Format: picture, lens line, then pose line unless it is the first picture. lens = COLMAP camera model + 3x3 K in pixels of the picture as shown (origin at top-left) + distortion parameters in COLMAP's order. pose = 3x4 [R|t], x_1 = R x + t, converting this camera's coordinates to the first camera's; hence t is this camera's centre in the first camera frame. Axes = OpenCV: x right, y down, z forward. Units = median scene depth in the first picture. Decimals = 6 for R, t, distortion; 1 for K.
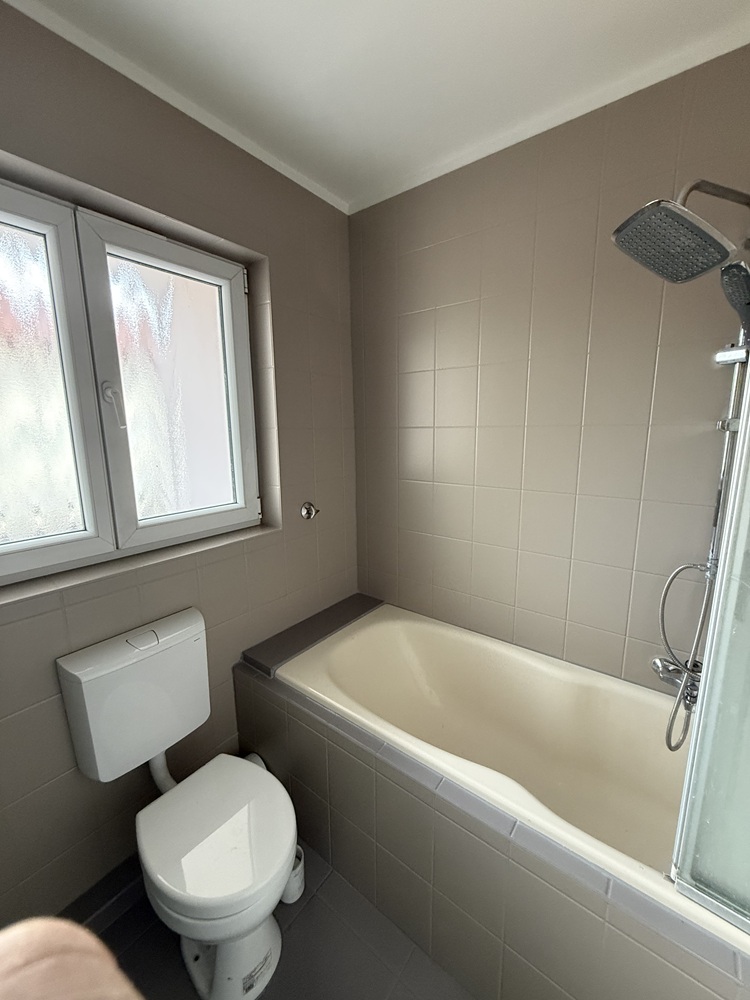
lens RADIAL K [[397.0, 0, 389.6], [0, 397.0, 493.6], [0, 0, 1]] dist [-0.001694, 0.001043]
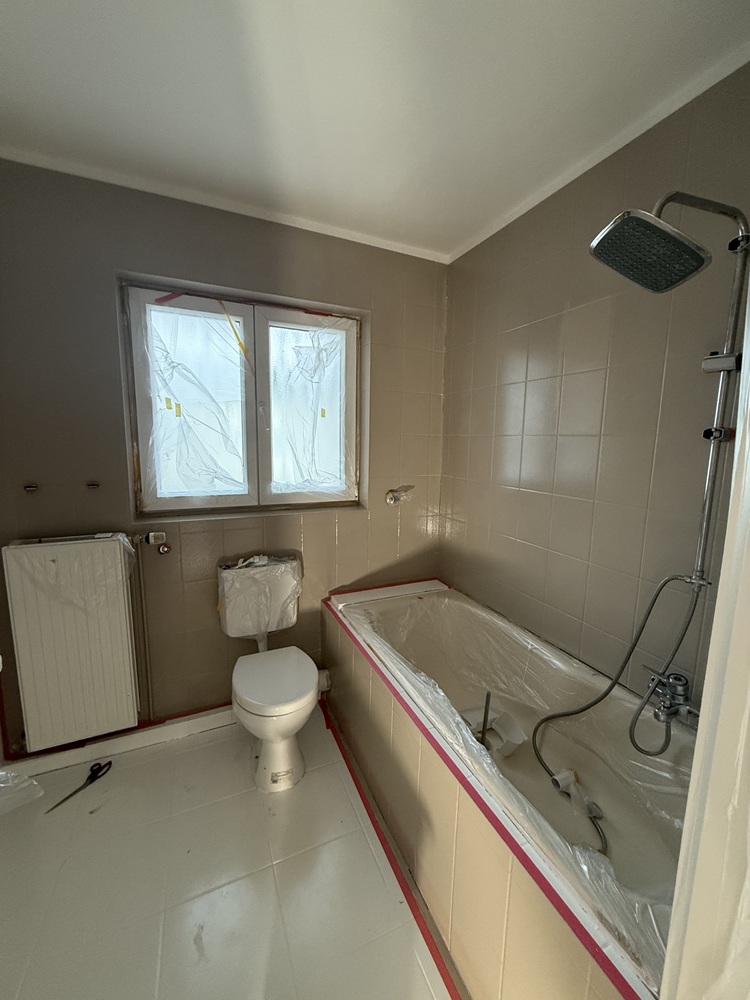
lens RADIAL K [[397.0, 0, 385.0], [0, 397.0, 500.3], [0, 0, 1]] dist [-0.001694, 0.001043]
pose [[0.866920, 0.094576, -0.489393, 0.590525], [-0.112010, 0.993687, -0.006384, 0.082932], [0.485699, 0.060351, 0.872040, -0.183980]]
